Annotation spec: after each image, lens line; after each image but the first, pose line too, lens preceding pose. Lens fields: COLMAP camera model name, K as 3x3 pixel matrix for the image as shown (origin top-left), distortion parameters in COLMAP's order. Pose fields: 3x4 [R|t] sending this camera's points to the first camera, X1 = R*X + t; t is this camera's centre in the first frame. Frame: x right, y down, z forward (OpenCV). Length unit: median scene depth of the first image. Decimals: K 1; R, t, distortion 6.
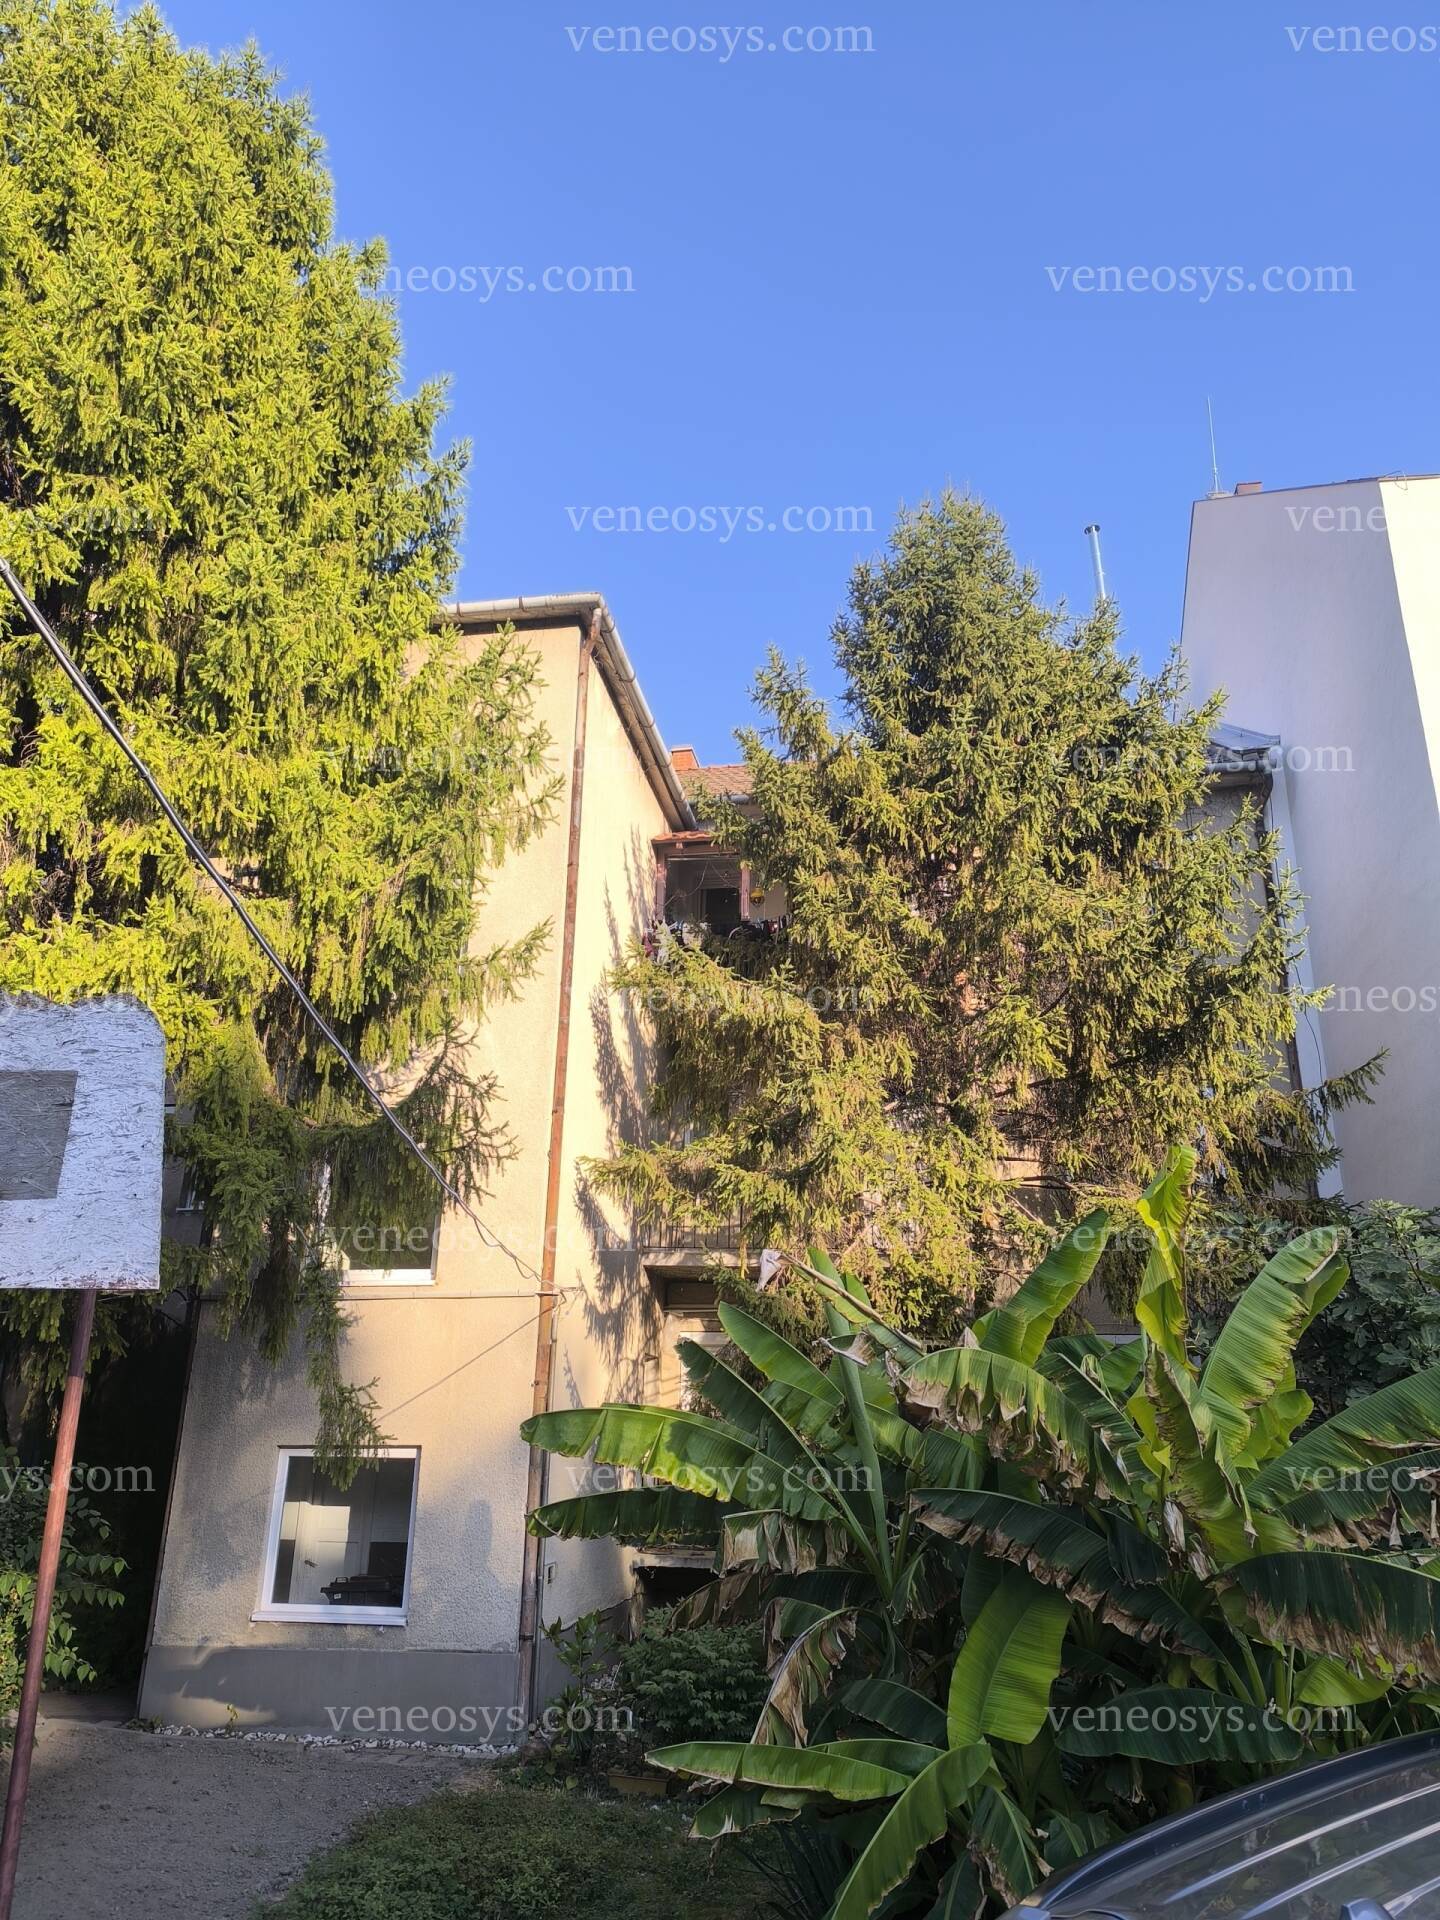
lens RADIAL K [[1311.7, 0, 720.0], [0, 1311.7, 960.0], [0, 0, 1]] dist [0.044030, -0.050364]
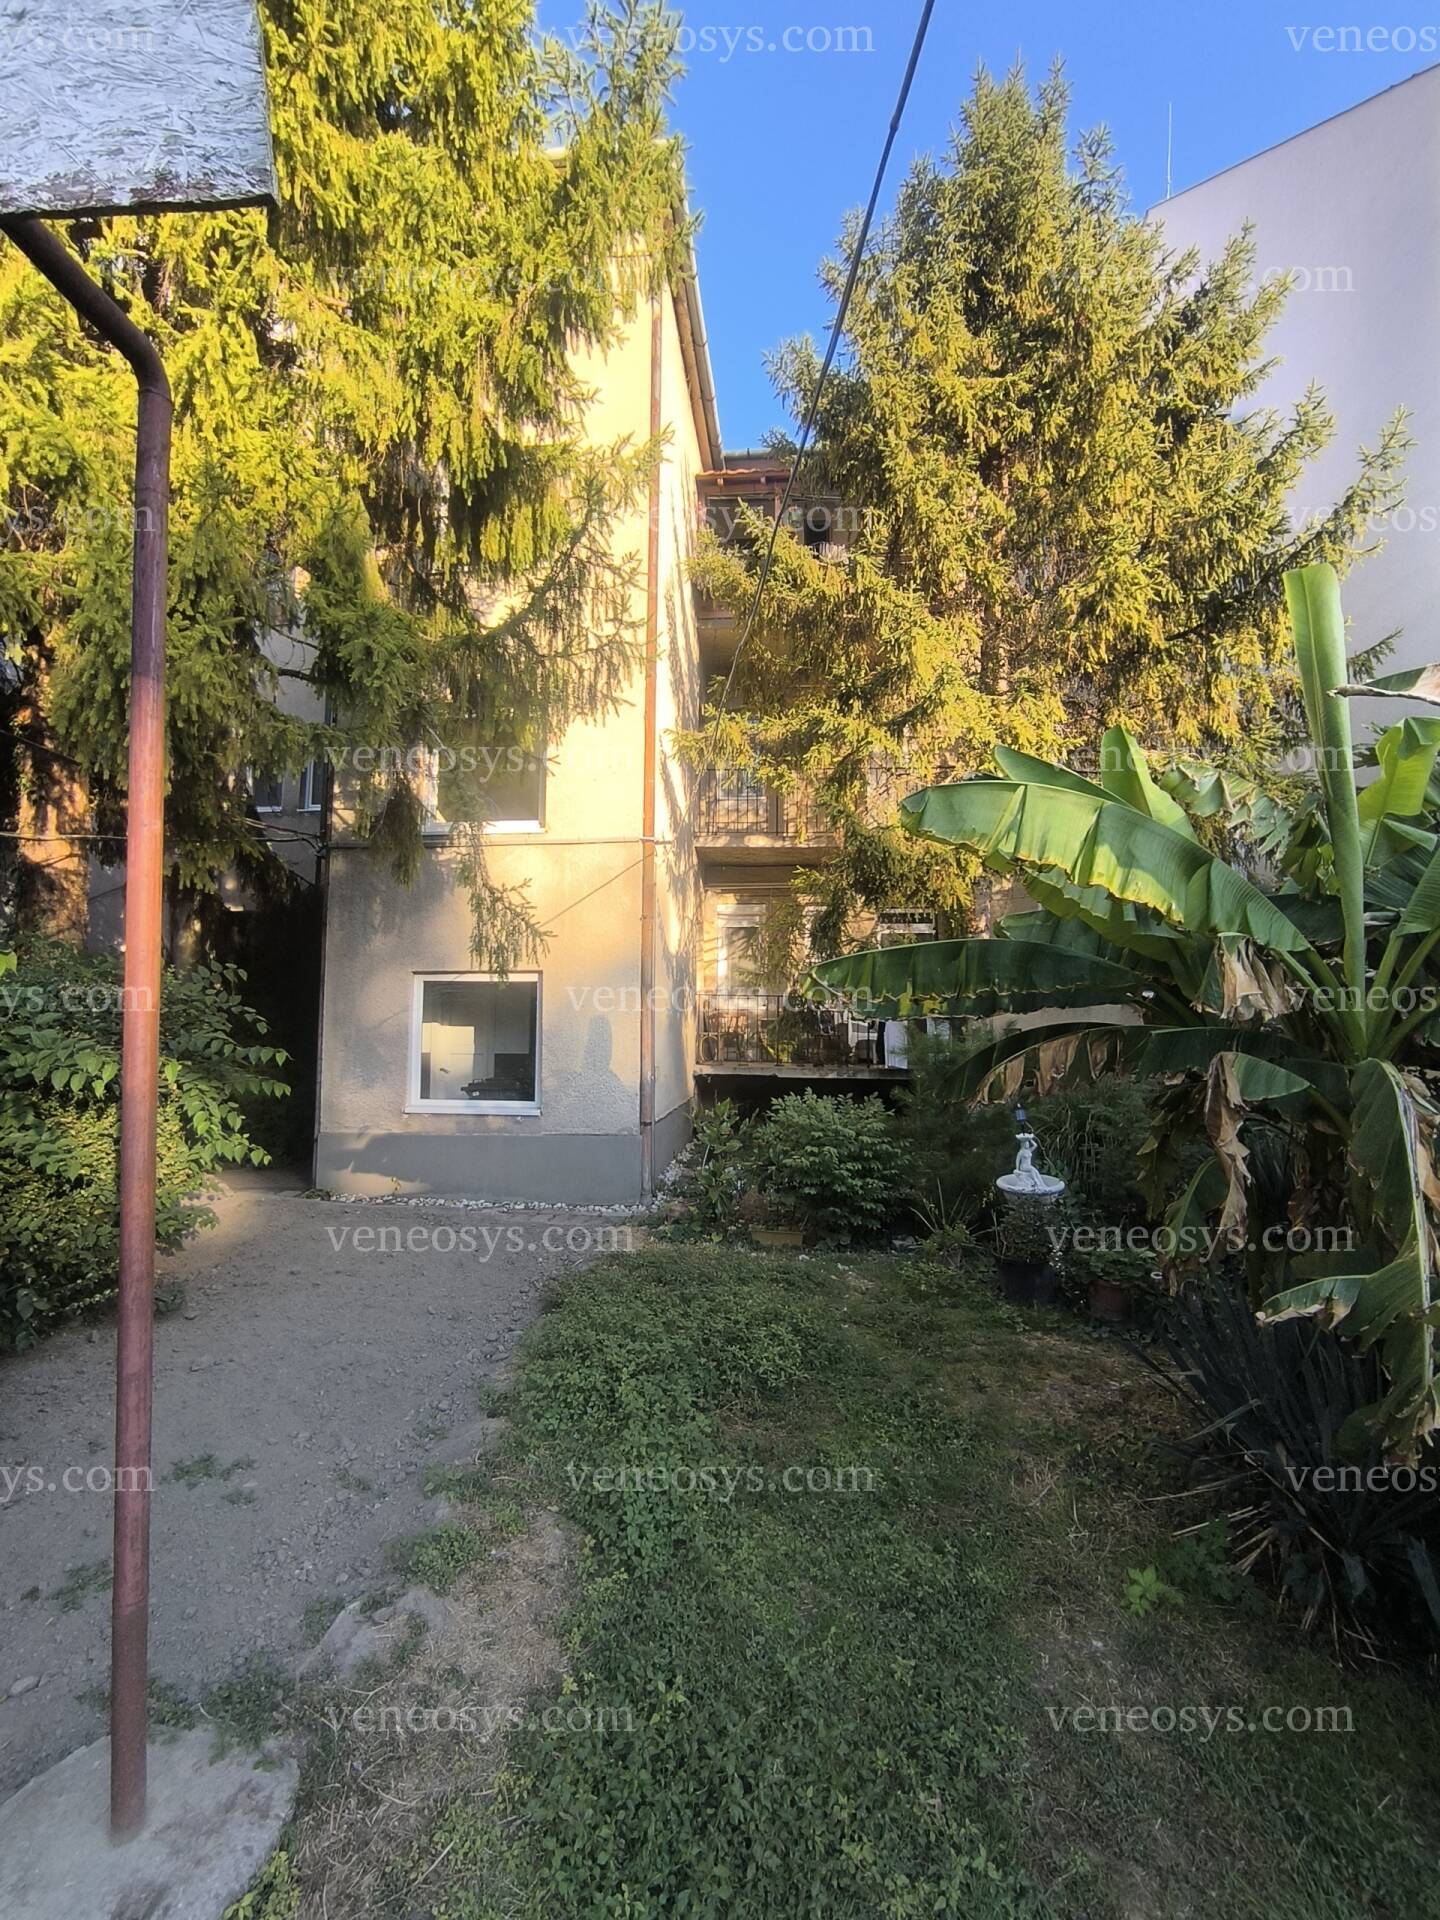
lens RADIAL K [[878.5, 0, 718.7], [0, 878.5, 951.4], [0, 0, 1]] dist [-0.044923, 0.026418]
pose [[0.997759, -0.003329, 0.066833, -0.131605], [-0.014959, 0.962391, 0.271256, 0.153520], [-0.065223, -0.271648, 0.960184, 0.290801]]
